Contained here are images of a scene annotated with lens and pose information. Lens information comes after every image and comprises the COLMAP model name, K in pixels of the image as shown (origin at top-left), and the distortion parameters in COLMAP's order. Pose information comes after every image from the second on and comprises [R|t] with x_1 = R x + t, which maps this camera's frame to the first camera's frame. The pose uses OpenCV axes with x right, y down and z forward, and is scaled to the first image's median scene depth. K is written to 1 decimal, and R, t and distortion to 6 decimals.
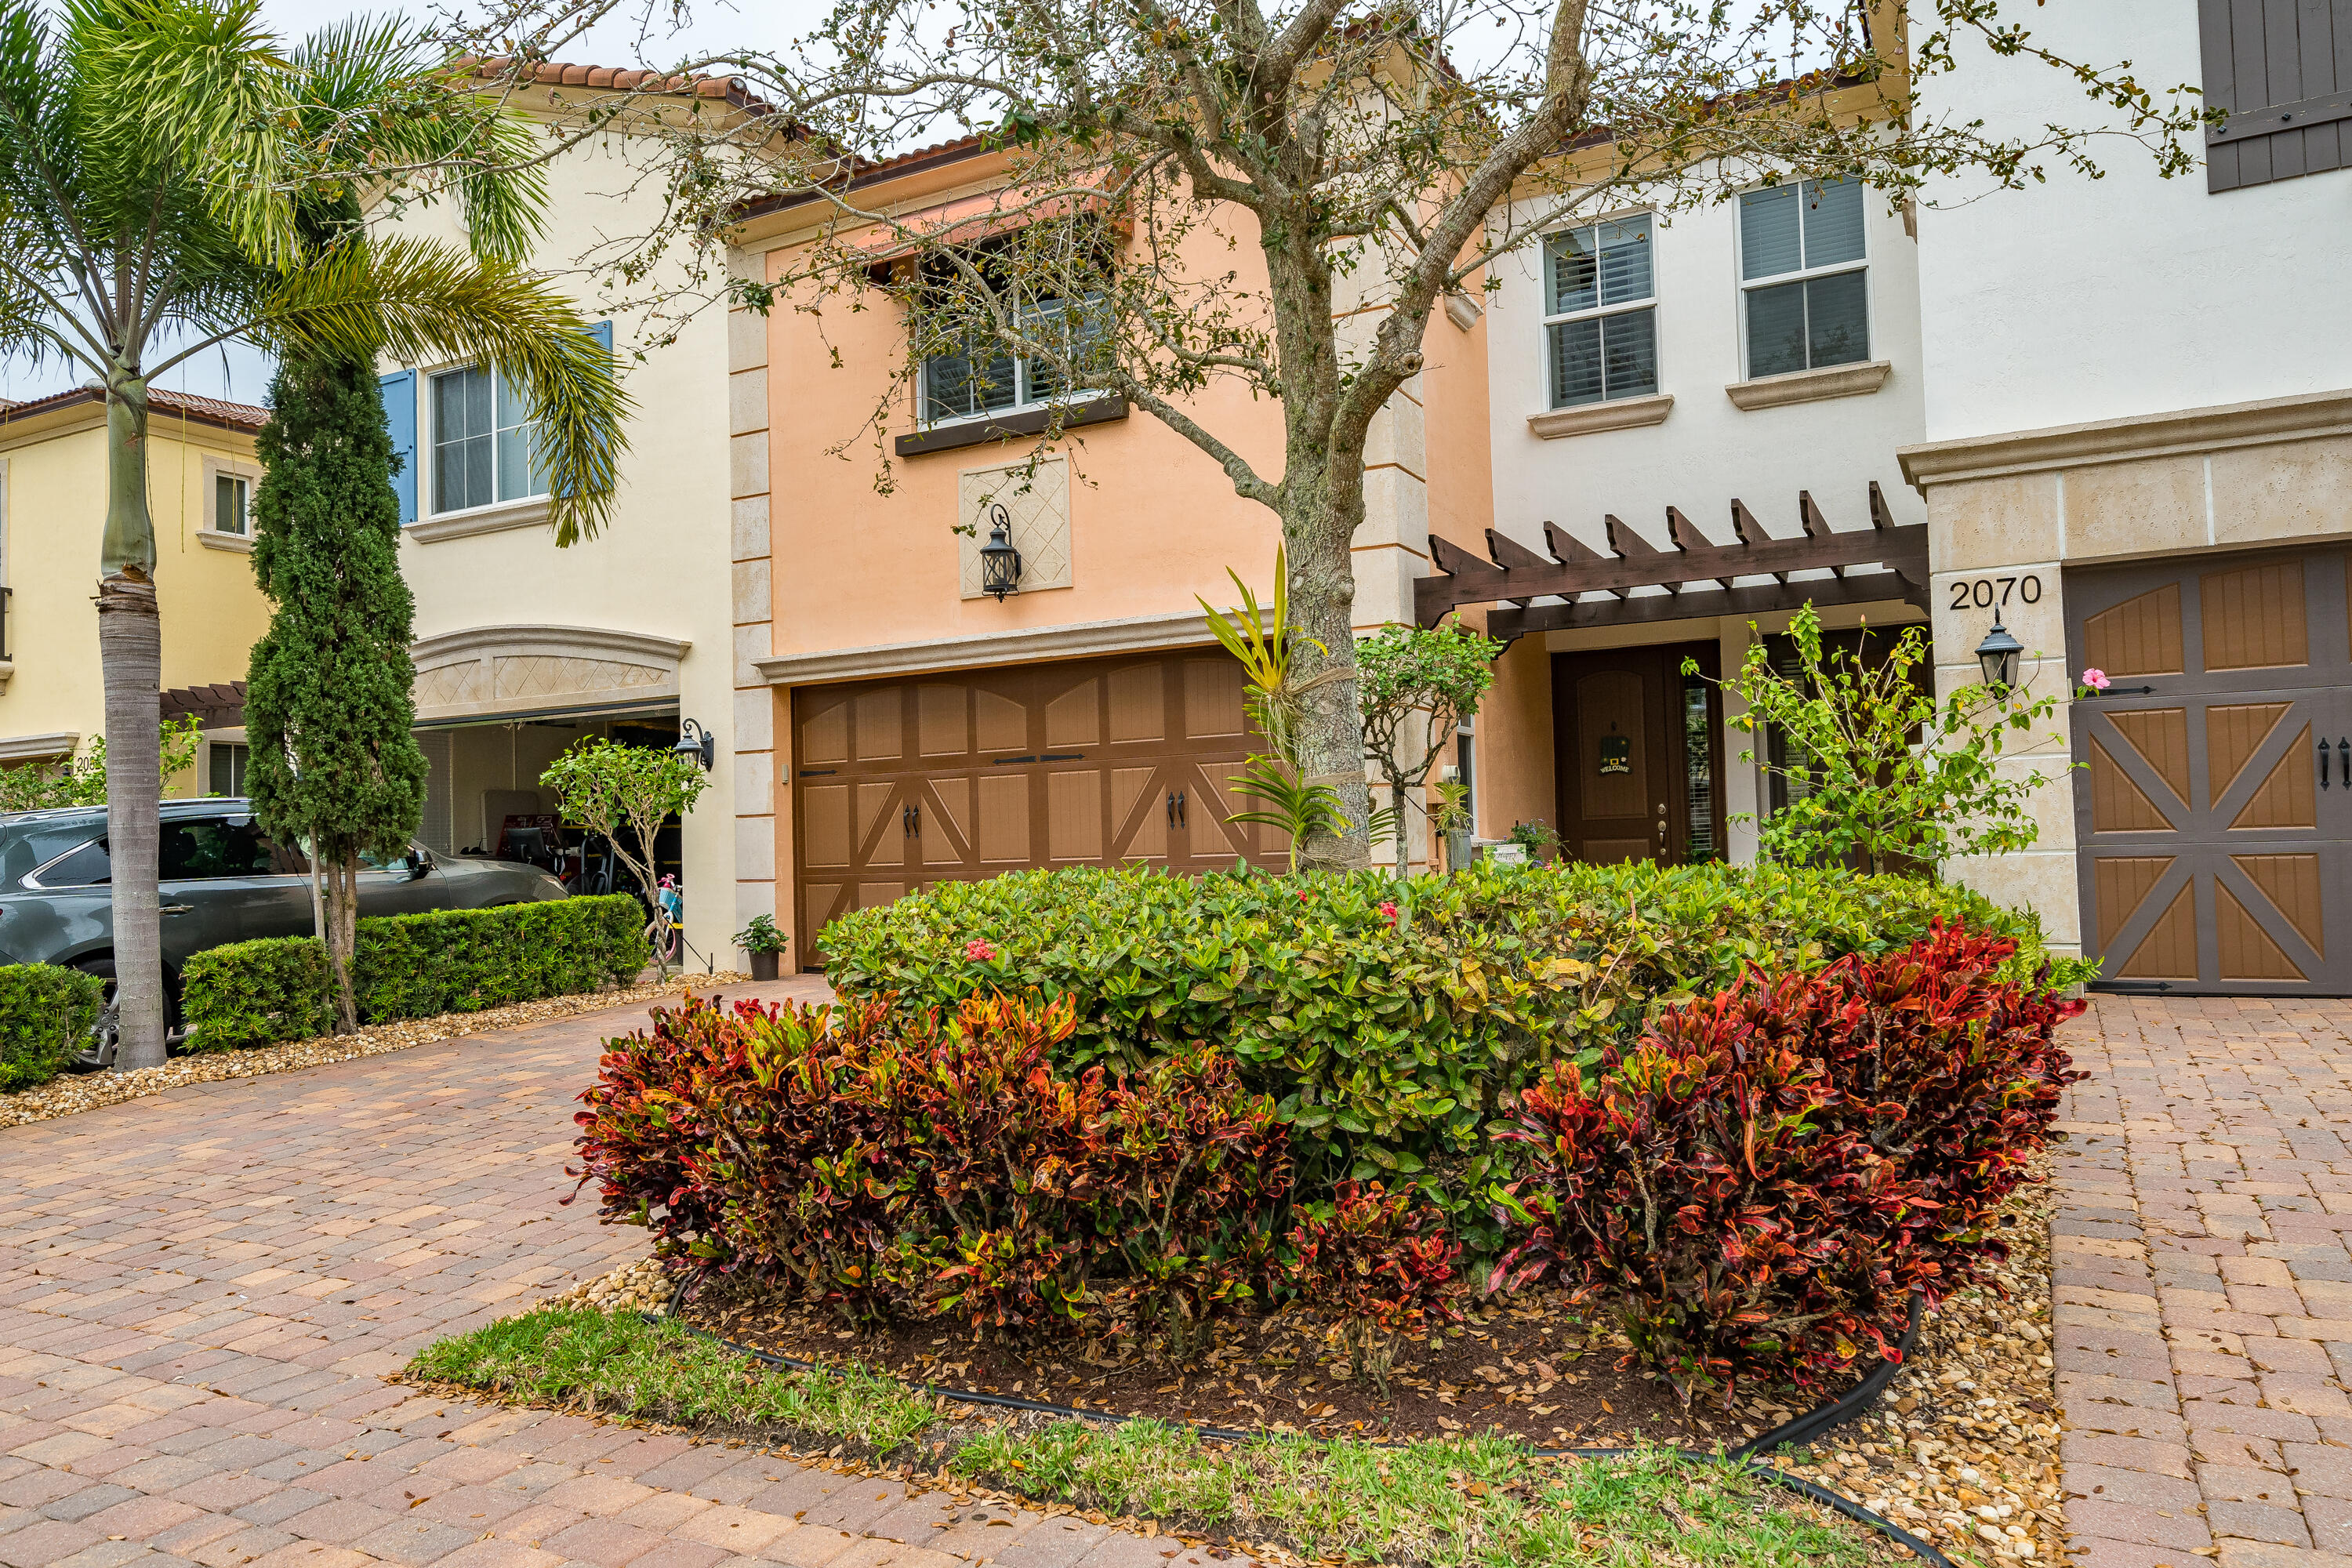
lens RADIAL K [[1611.7, 0, 1173.7], [0, 1611.7, 792.6], [0, 0, 1]] dist [-0.014658, 0.005581]
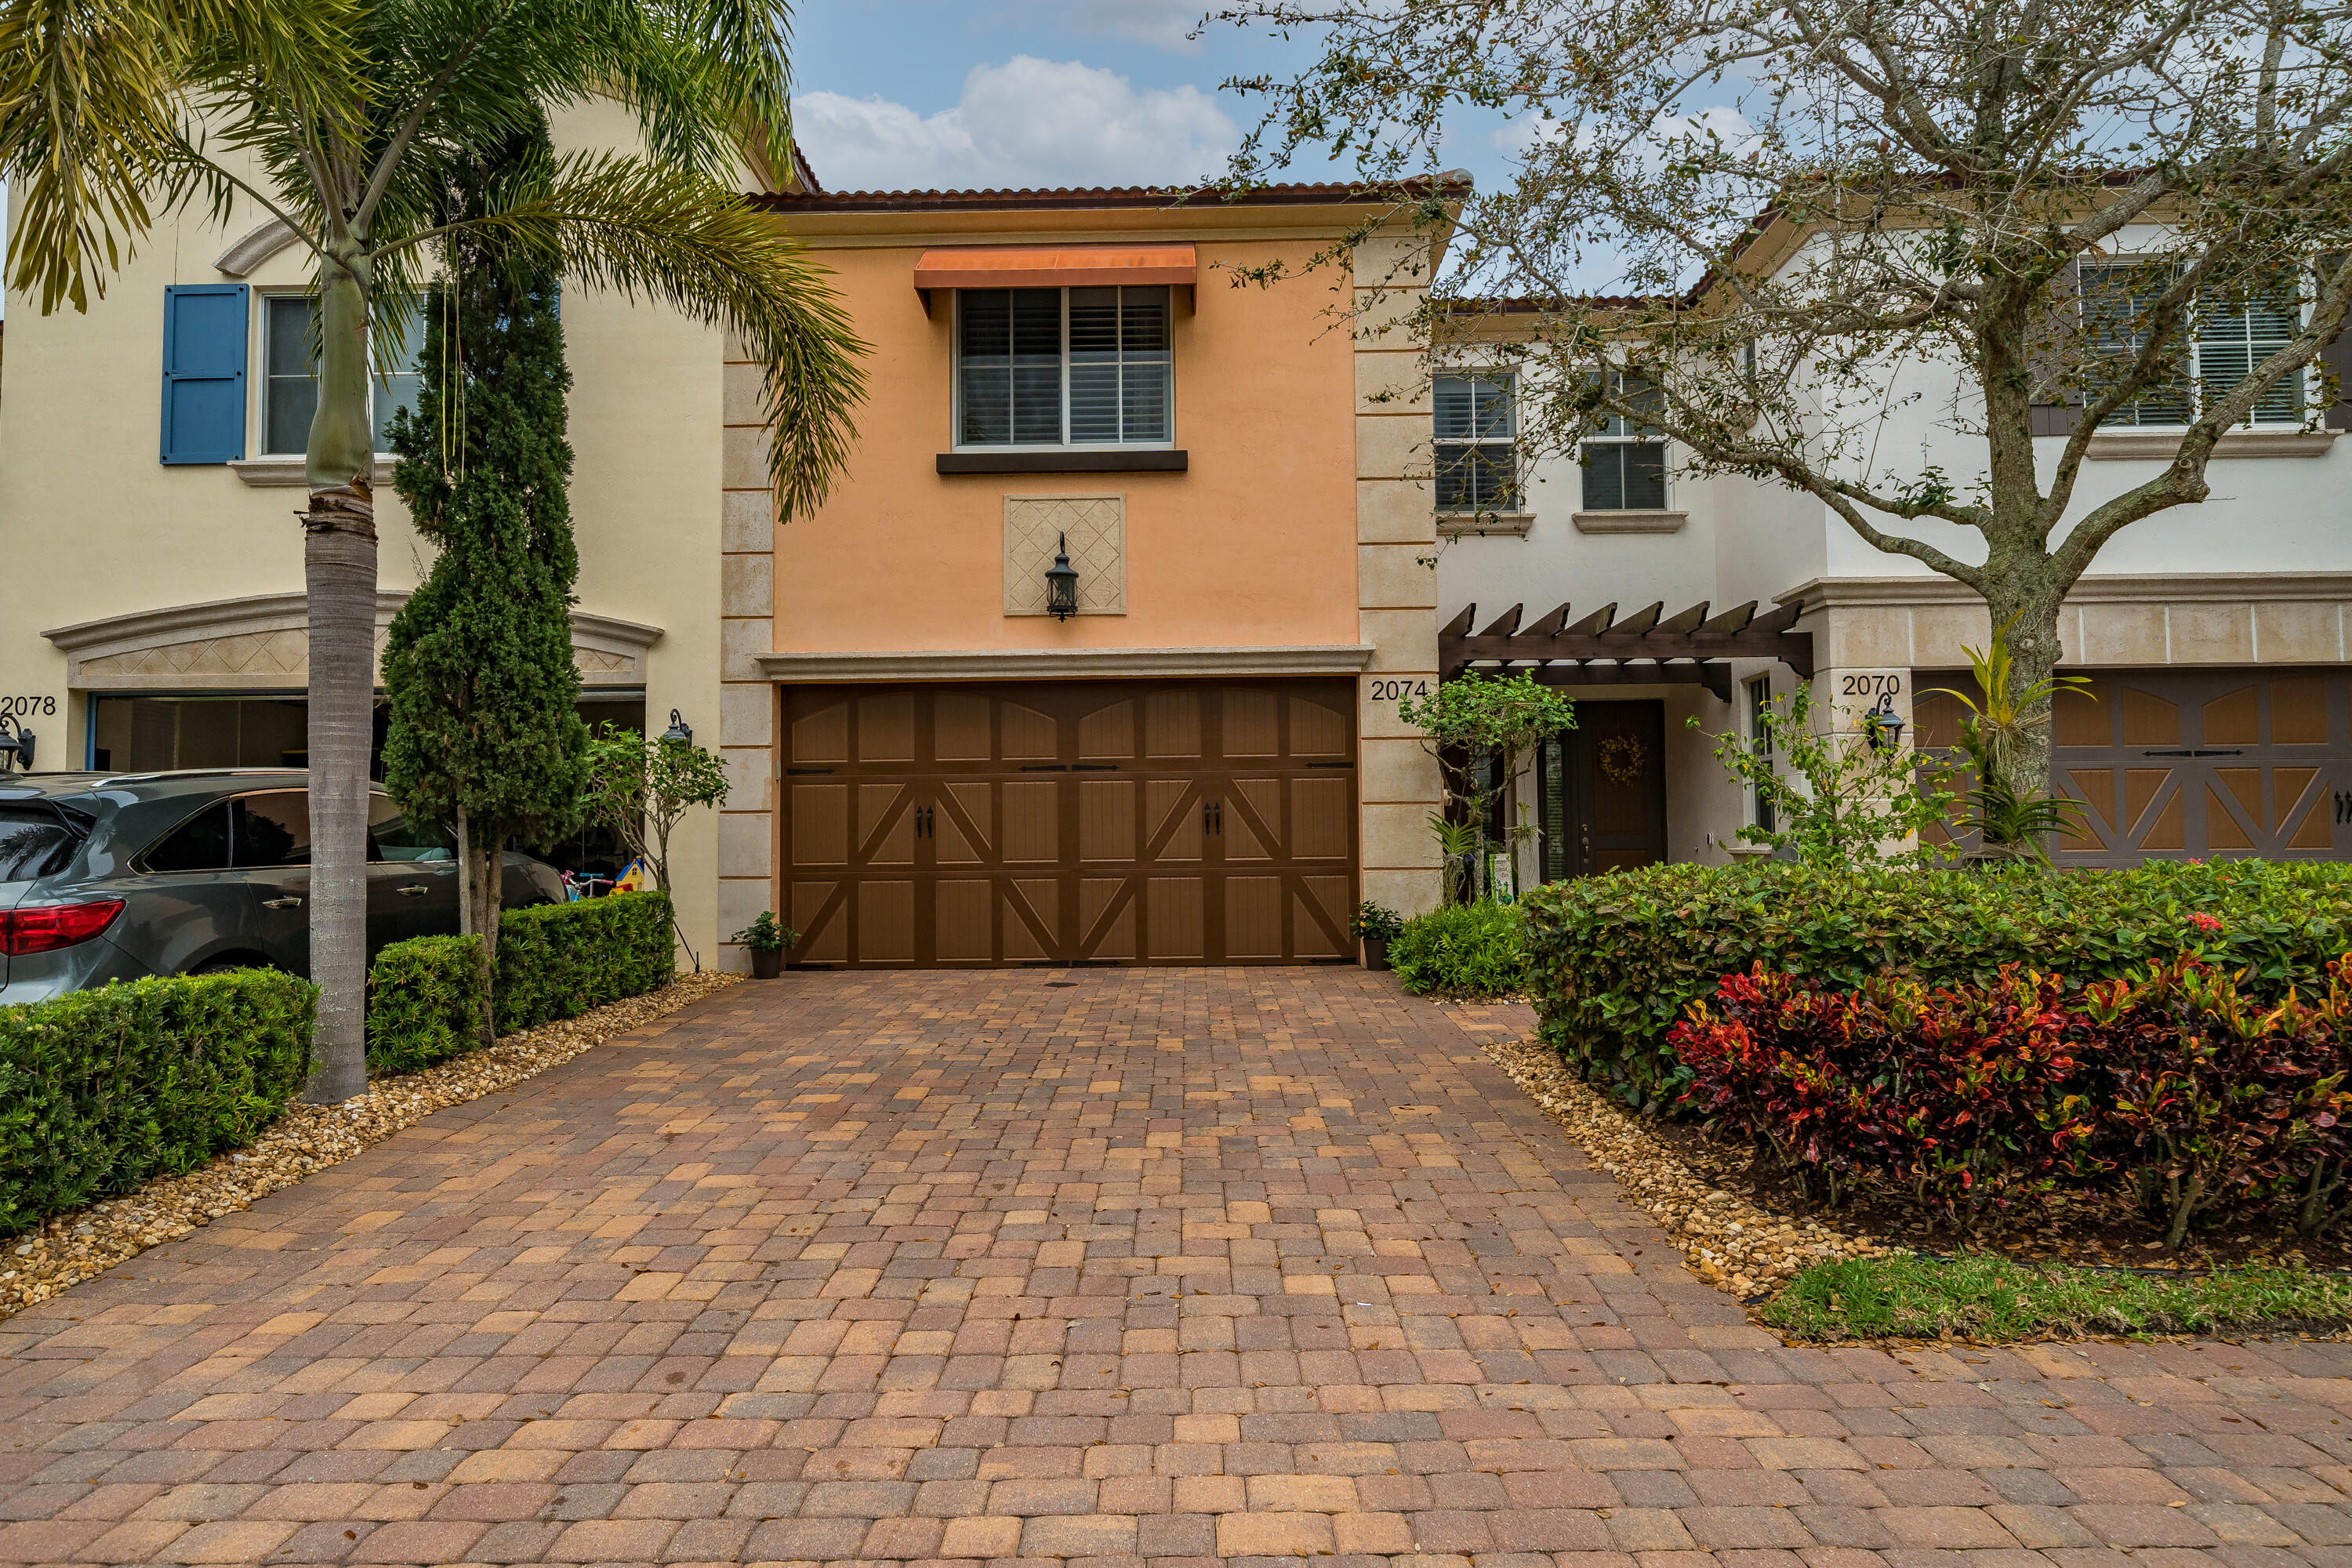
lens RADIAL K [[1376.9, 0, 1175.2], [0, 1376.9, 775.1], [0, 0, 1]] dist [-0.007133, -0.000531]
pose [[0.886644, 0.047562, 0.460000, -0.448657], [-0.030745, 0.998559, -0.043987, 0.021805], [-0.461429, 0.024858, 0.886829, 0.148662]]
